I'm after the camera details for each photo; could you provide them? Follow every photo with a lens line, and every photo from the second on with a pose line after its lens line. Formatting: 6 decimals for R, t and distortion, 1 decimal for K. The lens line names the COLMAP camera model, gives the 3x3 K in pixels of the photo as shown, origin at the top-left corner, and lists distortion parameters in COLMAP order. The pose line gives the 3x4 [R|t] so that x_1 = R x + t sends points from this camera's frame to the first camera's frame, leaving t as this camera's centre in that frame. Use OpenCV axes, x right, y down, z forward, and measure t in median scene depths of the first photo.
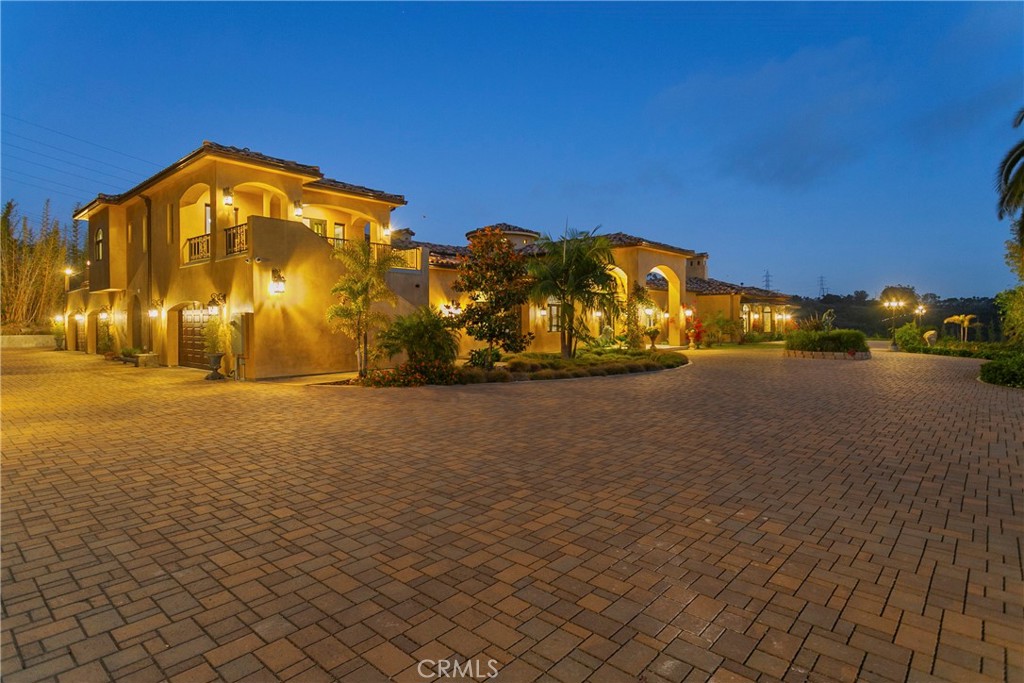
lens RADIAL K [[542.8, 0, 512.0], [0, 542.8, 341.5], [0, 0, 1]] dist [0.002350, 0.000833]
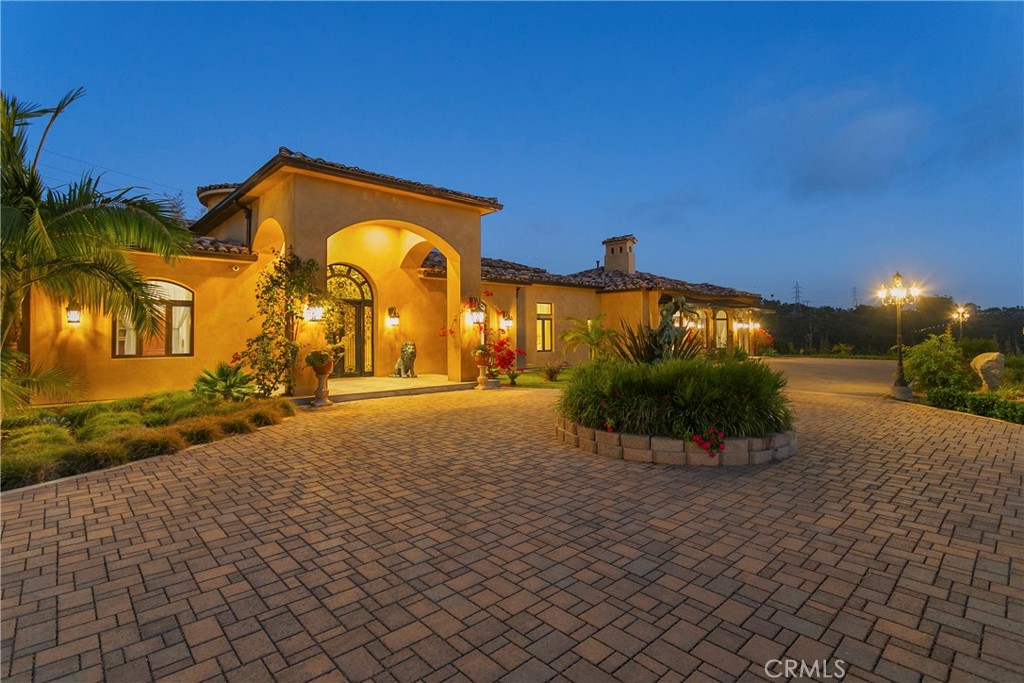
lens RADIAL K [[499.3, 0, 514.6], [0, 499.3, 325.3], [0, 0, 1]] dist [-0.010937, 0.000615]
pose [[0.995996, -0.006962, -0.089127, 0.411832], [0.002082, 0.998499, -0.054729, -0.019501], [0.089374, 0.054324, 0.994515, 0.549783]]
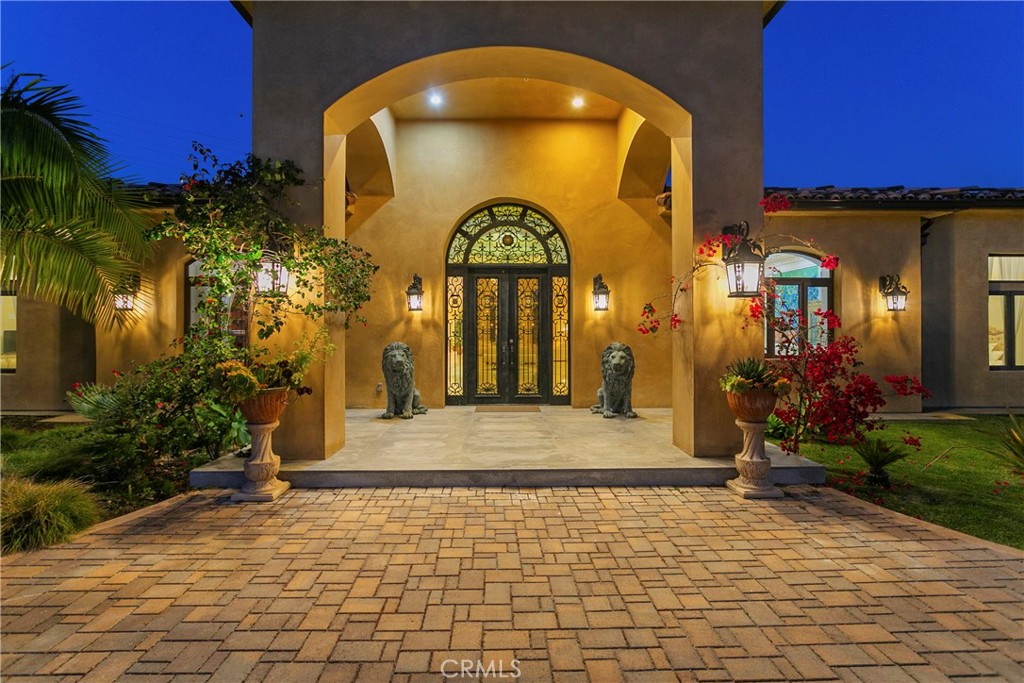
lens RADIAL K [[499.3, 0, 514.6], [0, 499.3, 325.3], [0, 0, 1]] dist [-0.010937, 0.000615]
pose [[0.681861, -0.006571, -0.731452, 0.403192], [-0.025888, 0.999116, -0.033108, -0.030547], [0.731024, 0.041511, 0.681088, 0.858849]]
